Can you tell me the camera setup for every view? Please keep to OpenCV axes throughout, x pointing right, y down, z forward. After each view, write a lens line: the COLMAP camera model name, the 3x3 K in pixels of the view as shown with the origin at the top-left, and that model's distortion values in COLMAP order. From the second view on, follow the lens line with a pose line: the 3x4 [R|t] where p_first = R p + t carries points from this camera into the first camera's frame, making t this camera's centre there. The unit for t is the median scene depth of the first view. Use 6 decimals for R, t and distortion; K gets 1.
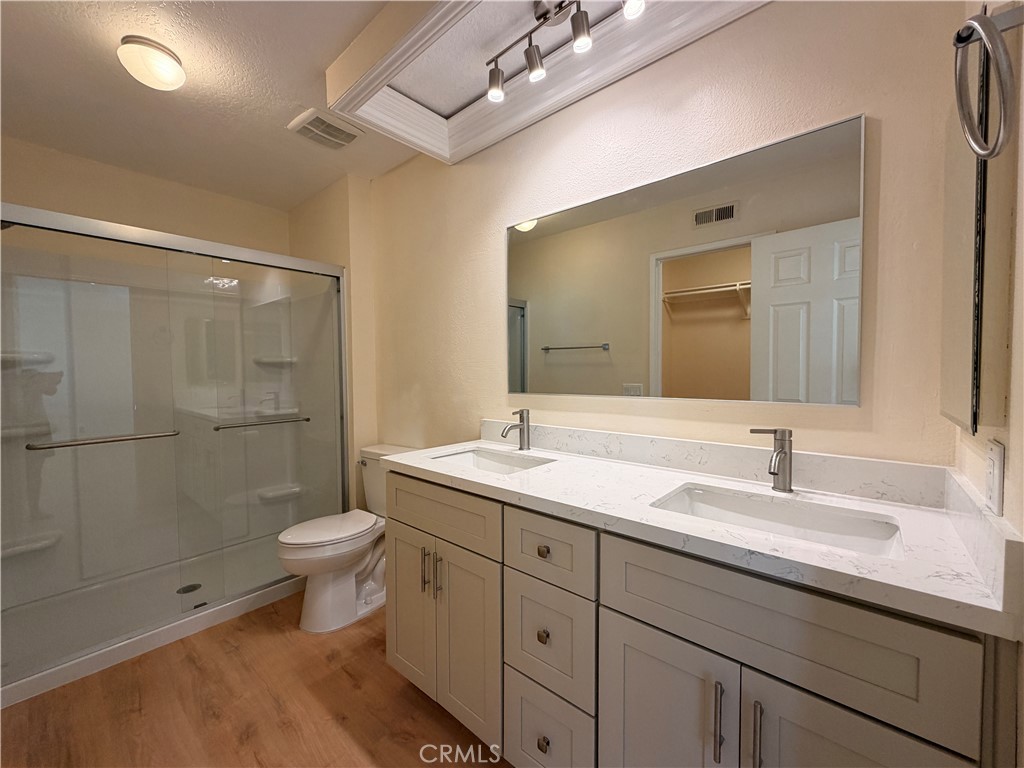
lens RADIAL K [[408.9, 0, 507.7], [0, 408.9, 383.9], [0, 0, 1]] dist [-0.001220, 0.000423]
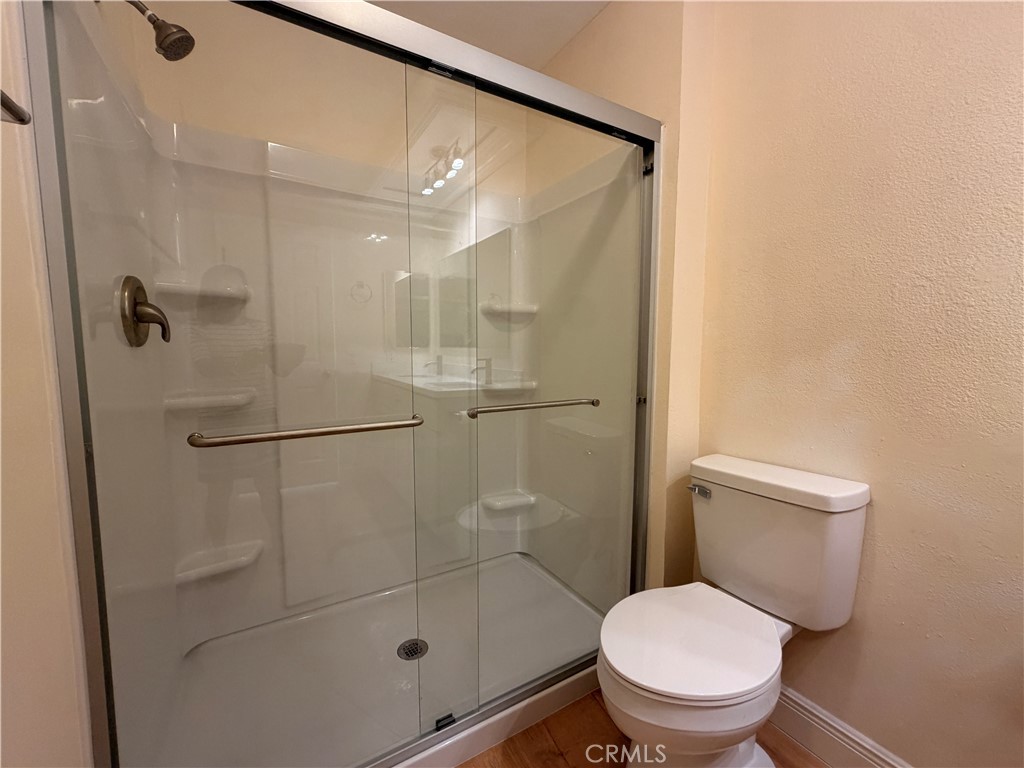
lens RADIAL K [[412.2, 0, 507.4], [0, 412.2, 381.7], [0, 0, 1]] dist [0.000162, -0.000142]
pose [[0.948519, 0.038410, -0.314382, -0.336914], [-0.022995, 0.998351, 0.052598, 0.024742], [0.315884, -0.042661, 0.947838, 0.331989]]
